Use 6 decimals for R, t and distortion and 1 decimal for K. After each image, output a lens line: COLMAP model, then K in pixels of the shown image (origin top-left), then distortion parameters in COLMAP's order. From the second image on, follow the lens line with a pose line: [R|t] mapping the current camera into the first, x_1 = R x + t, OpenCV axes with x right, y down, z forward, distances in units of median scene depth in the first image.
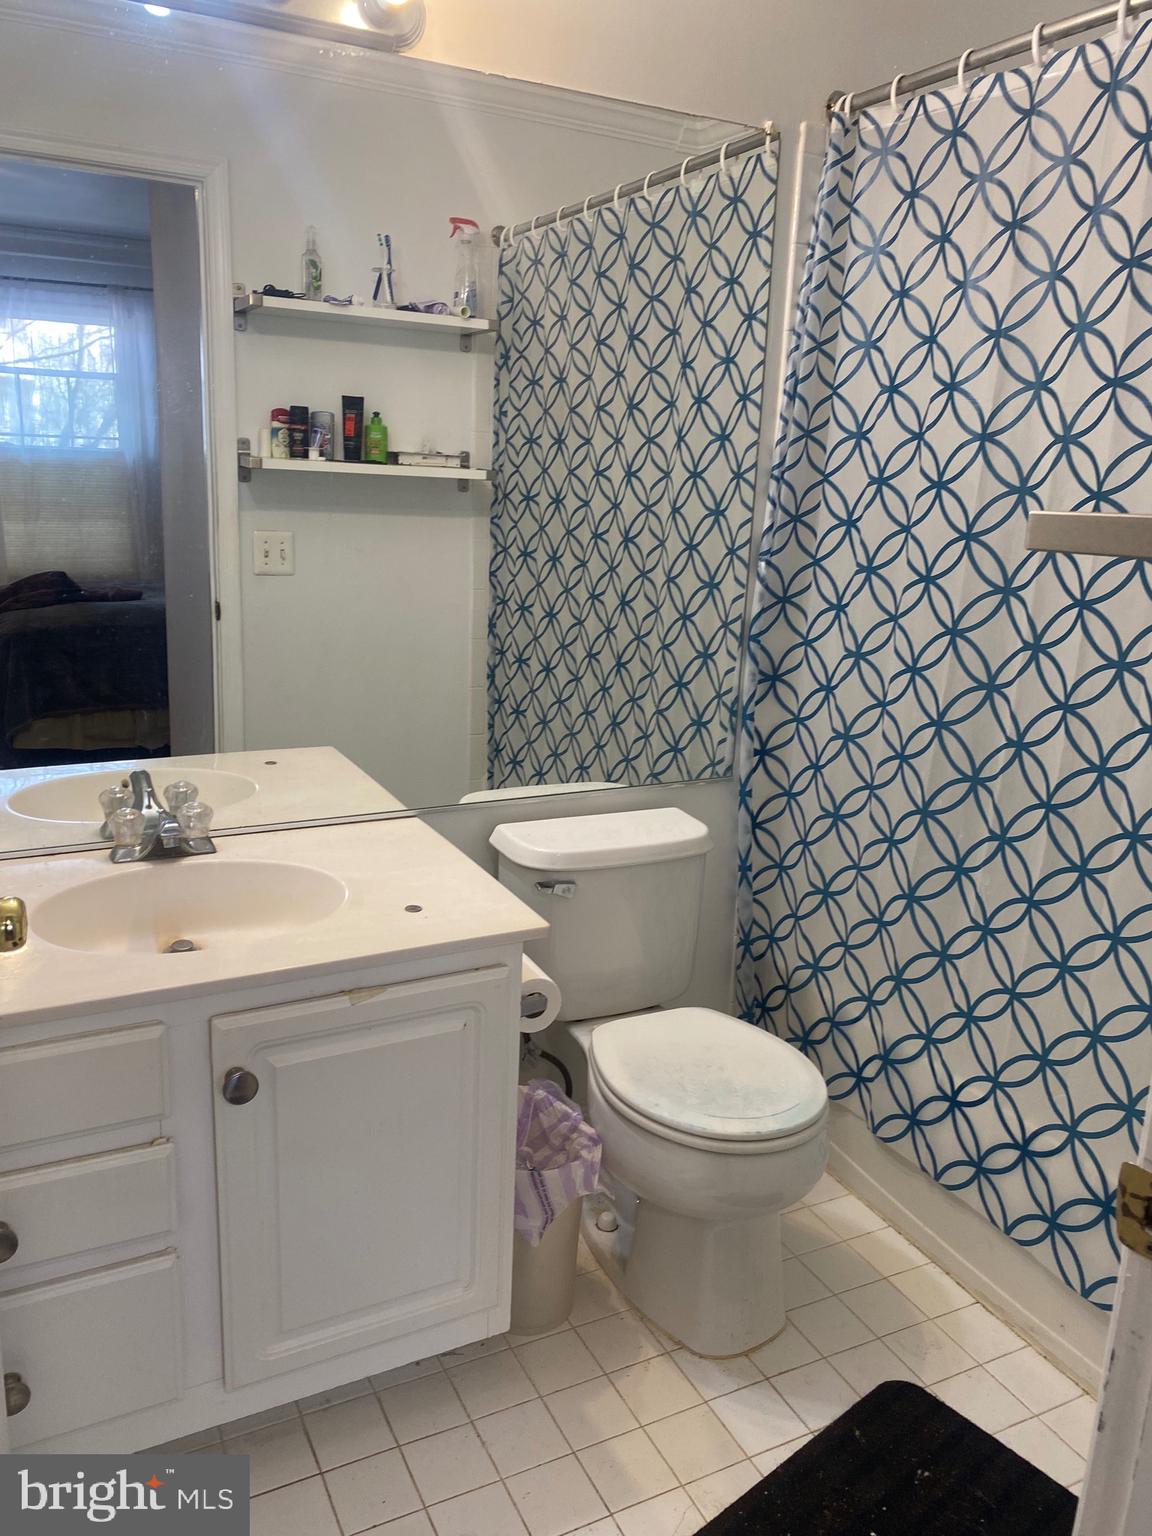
lens RADIAL K [[1169.0, 0, 571.4], [0, 1169.0, 766.5], [0, 0, 1]] dist [0.041867, -0.051415]
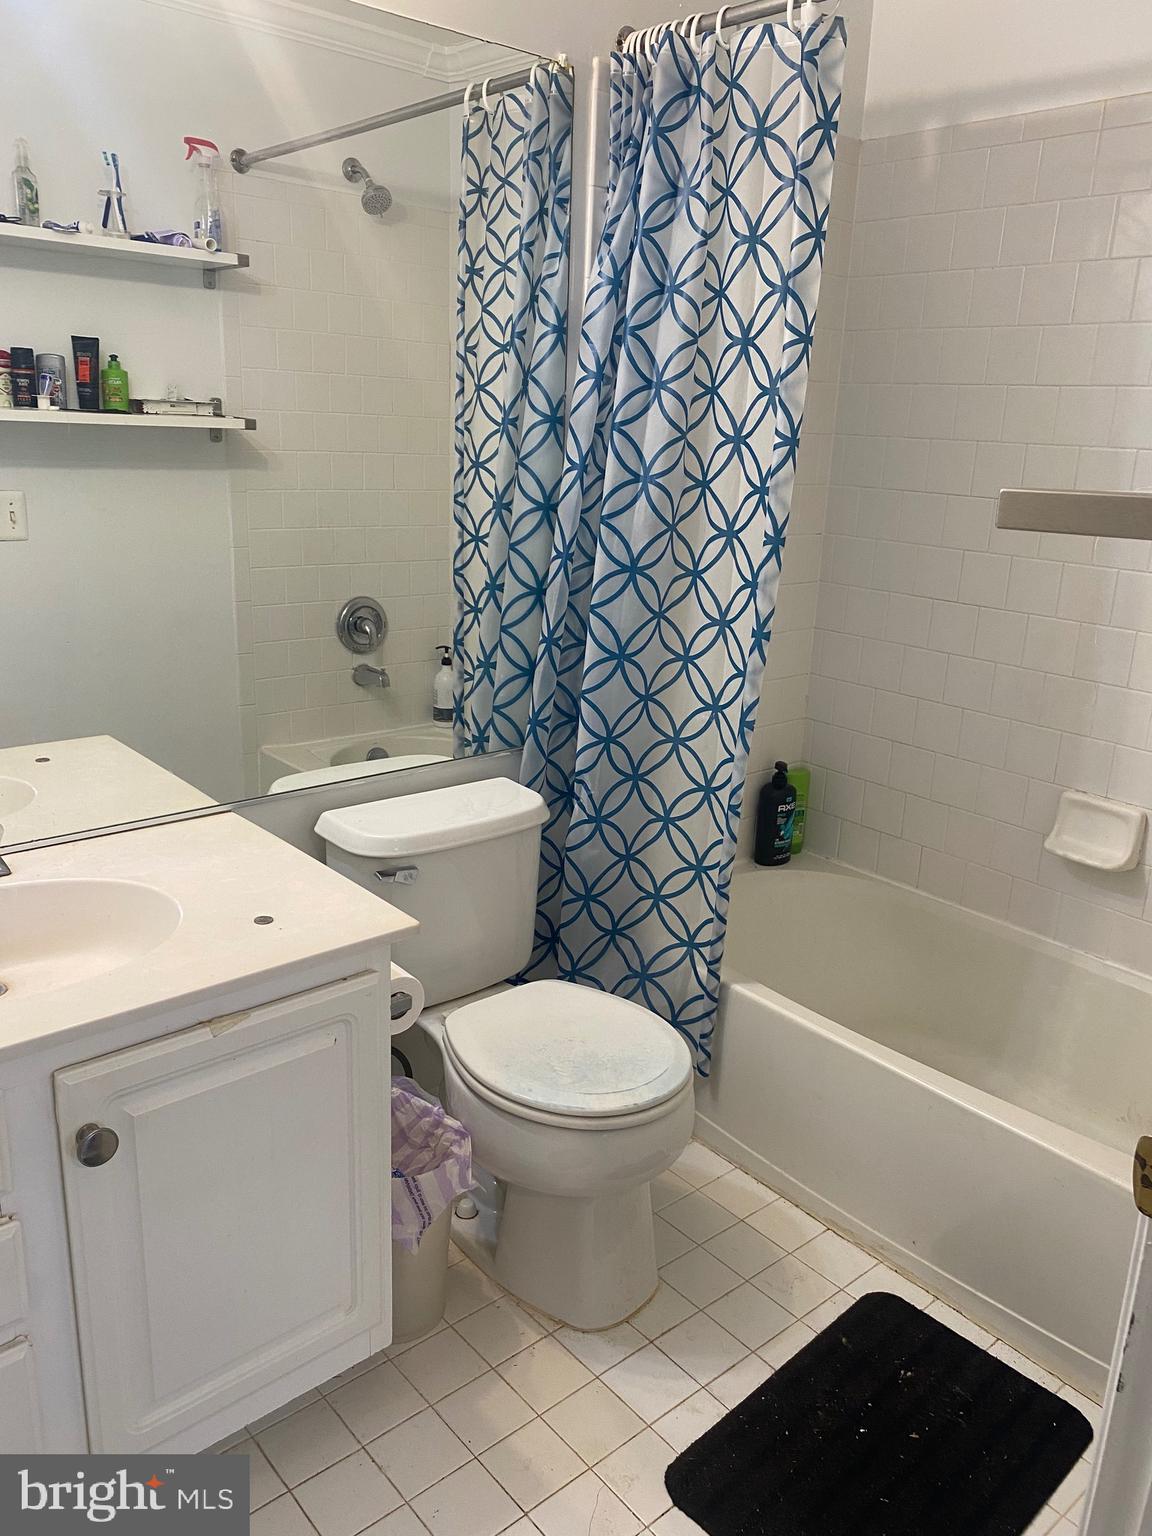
lens RADIAL K [[1169.0, 0, 575.8], [0, 1169.0, 766.9], [0, 0, 1]] dist [0.041867, -0.051415]
pose [[0.970305, -0.072292, 0.230829, -0.084392], [0.061036, 0.996589, 0.055549, -0.027001], [-0.234057, -0.039811, 0.971407, 0.051712]]
